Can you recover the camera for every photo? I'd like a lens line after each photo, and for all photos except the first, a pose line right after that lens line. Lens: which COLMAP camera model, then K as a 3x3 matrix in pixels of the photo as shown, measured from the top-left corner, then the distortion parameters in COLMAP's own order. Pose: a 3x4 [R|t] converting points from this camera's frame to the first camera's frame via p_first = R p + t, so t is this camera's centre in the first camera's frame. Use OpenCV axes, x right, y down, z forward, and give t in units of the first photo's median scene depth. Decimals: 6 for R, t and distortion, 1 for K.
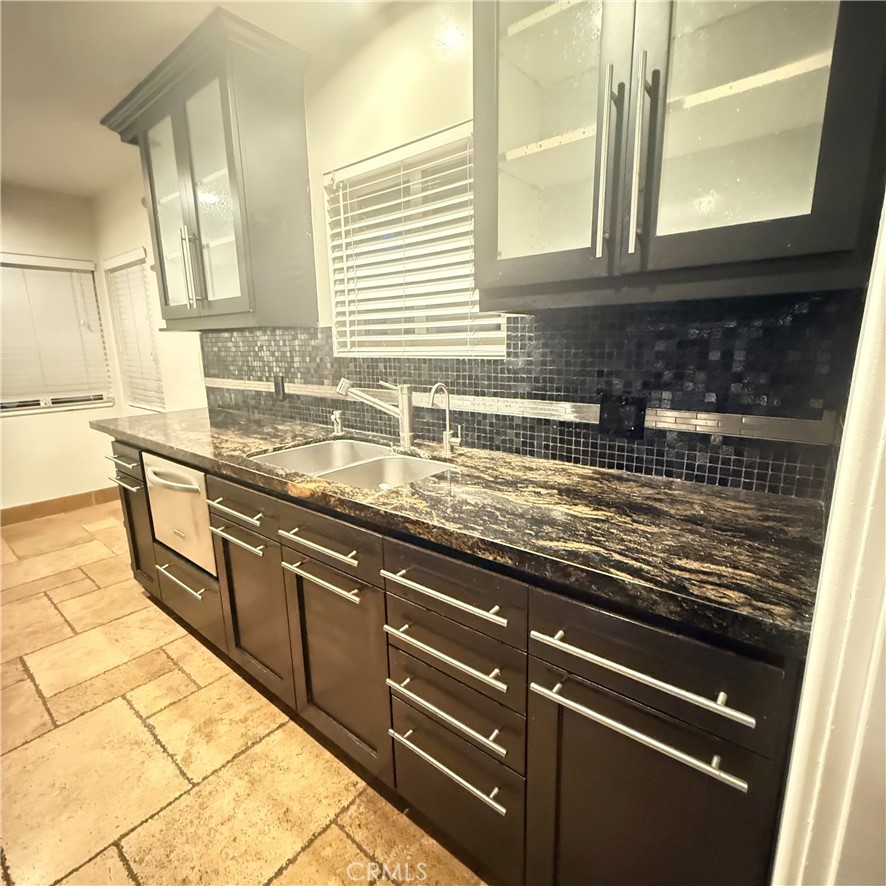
lens RADIAL K [[470.2, 0, 444.5], [0, 470.2, 440.8], [0, 0, 1]] dist [-0.004208, 0.001209]
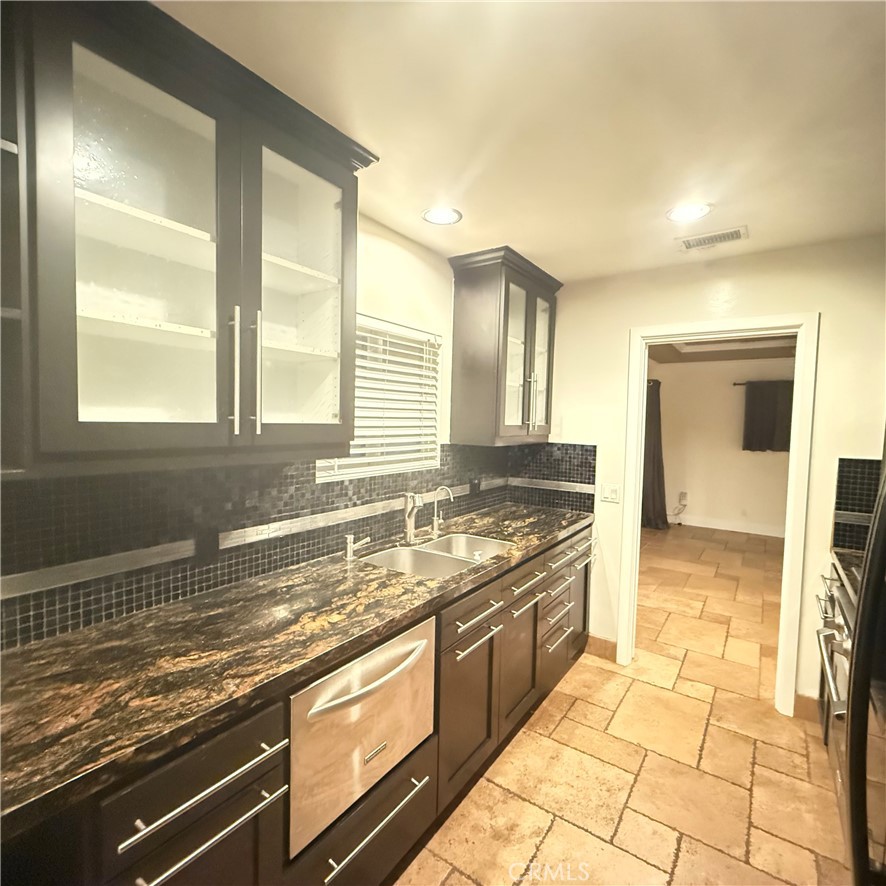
lens RADIAL K [[470.2, 0, 439.2], [0, 470.2, 442.8], [0, 0, 1]] dist [-0.004208, 0.001209]
pose [[-0.068121, -0.037824, 0.996960, -1.602050], [0.185855, 0.981308, 0.049929, -0.352627], [-0.980213, 0.188691, -0.059818, 1.095752]]
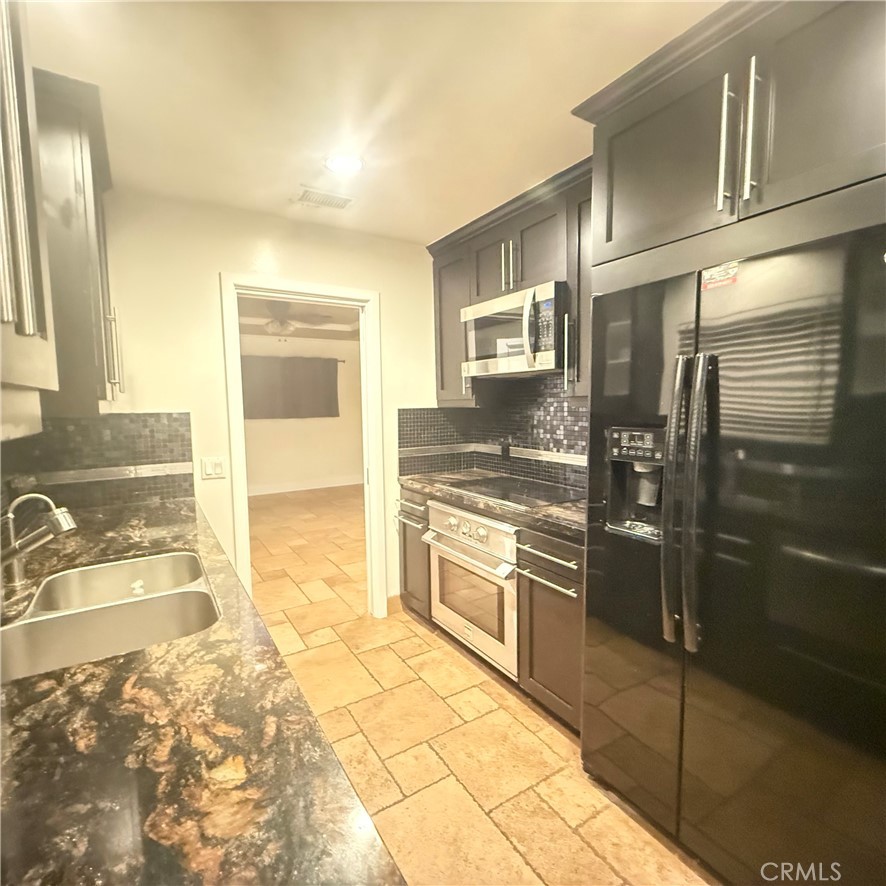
lens RADIAL K [[470.2, 0, 441.1], [0, 470.2, 443.1], [0, 0, 1]] dist [-0.004208, 0.001209]
pose [[-0.947403, -0.002181, 0.320037, -0.994127], [0.091314, 0.956568, 0.276836, -0.382244], [-0.306741, 0.291499, -0.906056, 1.533777]]
